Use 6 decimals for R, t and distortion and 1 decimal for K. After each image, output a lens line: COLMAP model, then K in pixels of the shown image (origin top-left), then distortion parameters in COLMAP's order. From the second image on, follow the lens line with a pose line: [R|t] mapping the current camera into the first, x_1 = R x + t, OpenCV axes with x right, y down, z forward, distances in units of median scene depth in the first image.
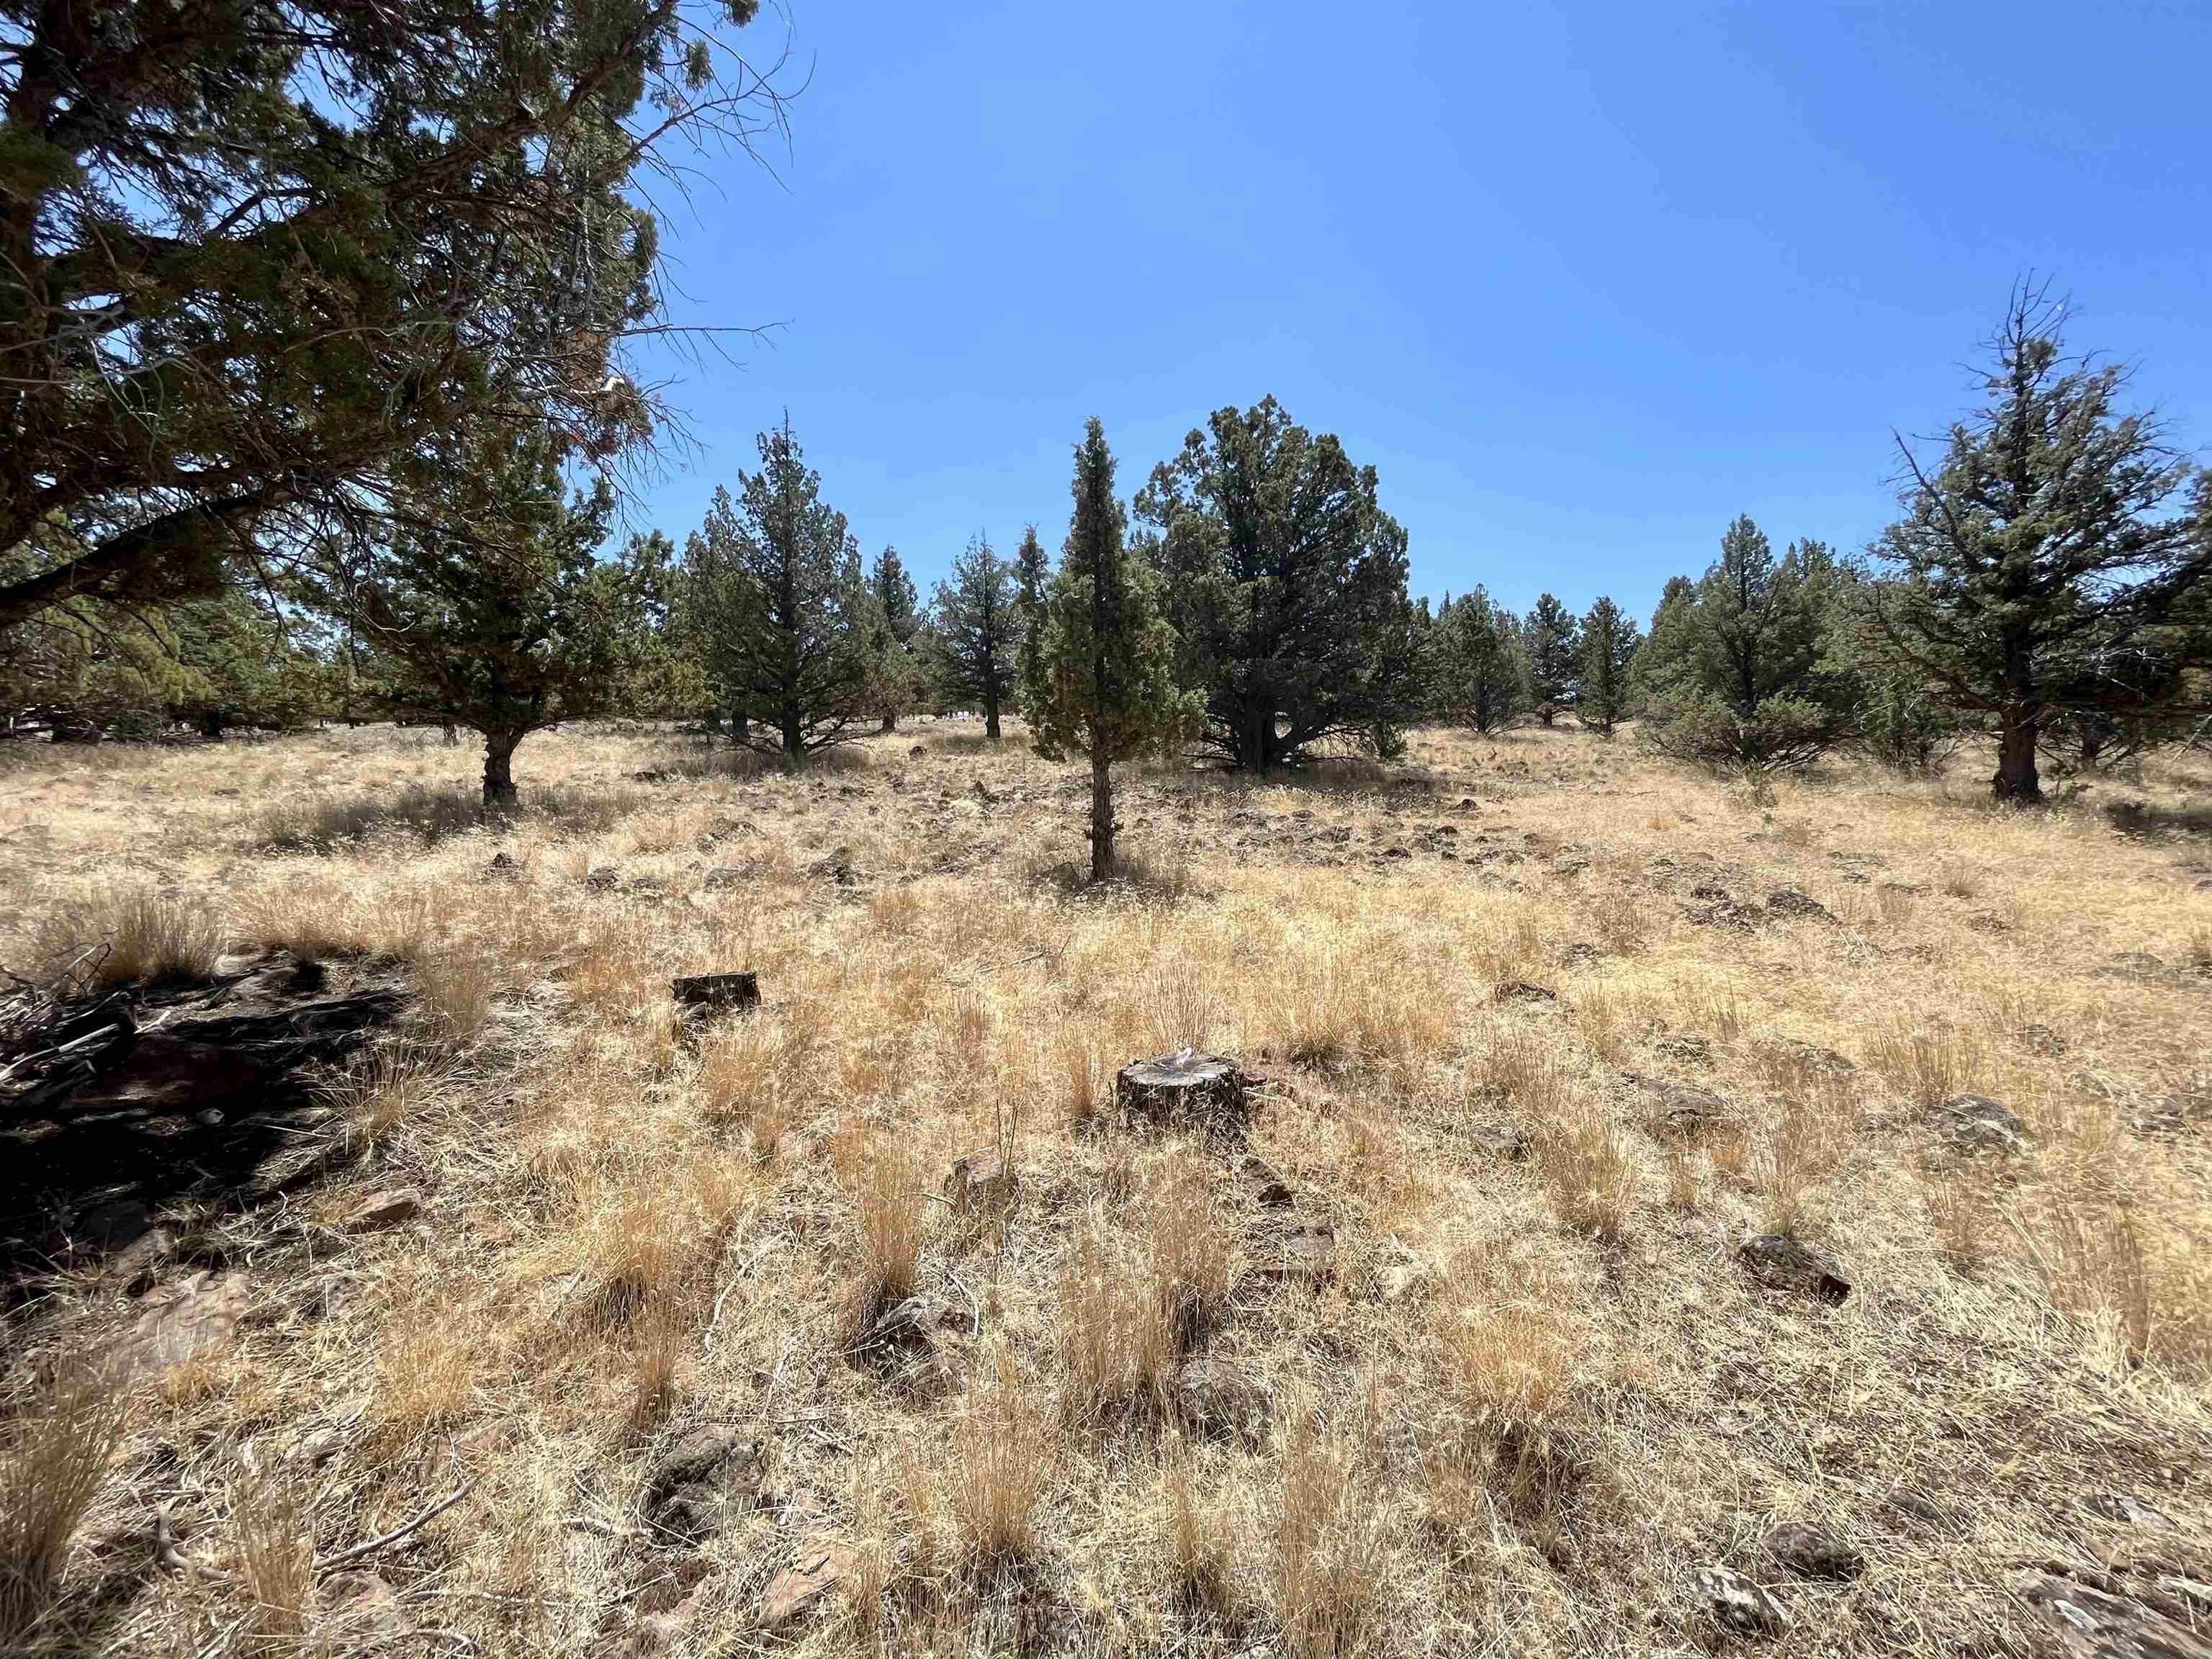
lens RADIAL K [[891.3, 0, 1108.7], [0, 891.3, 832.0], [0, 0, 1]] dist [-0.001315, 0.000141]
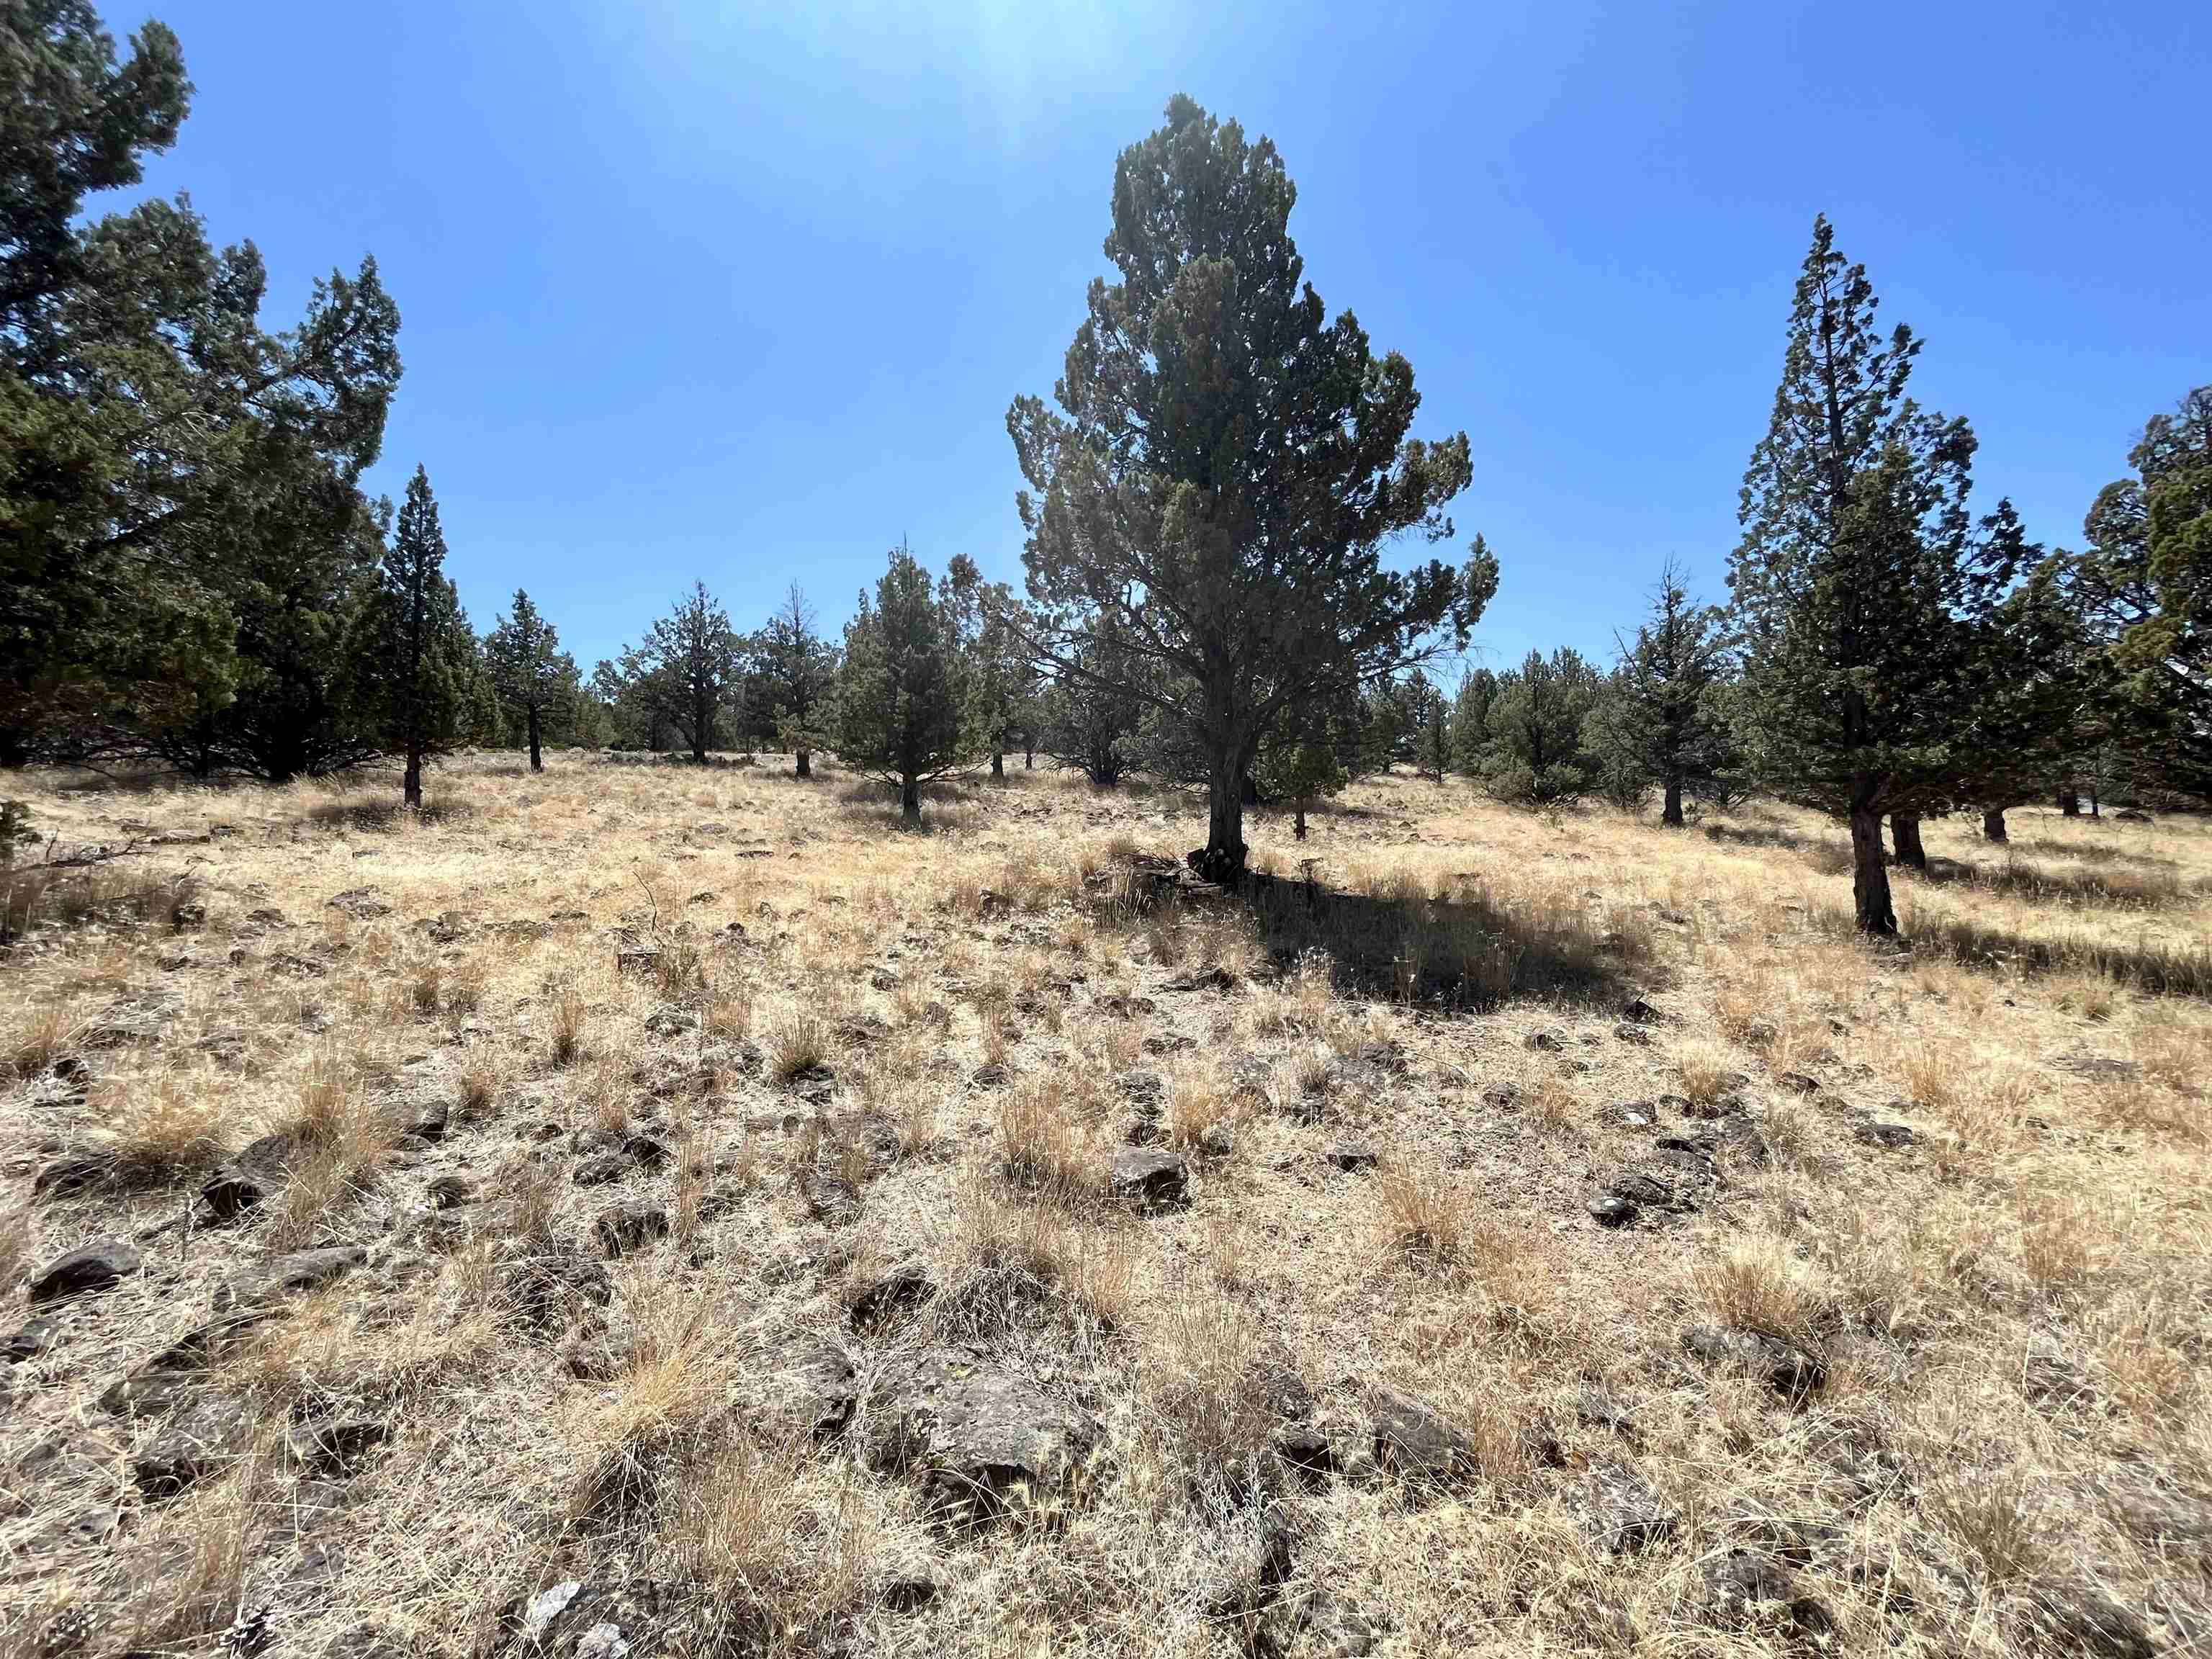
lens RADIAL K [[891.3, 0, 1104.6], [0, 891.3, 831.8], [0, 0, 1]] dist [-0.001315, 0.000141]
pose [[0.981617, 0.008000, 0.190693, -0.474058], [-0.000611, 0.999248, -0.038775, 0.048021], [-0.190860, 0.037946, 0.980884, -0.560761]]
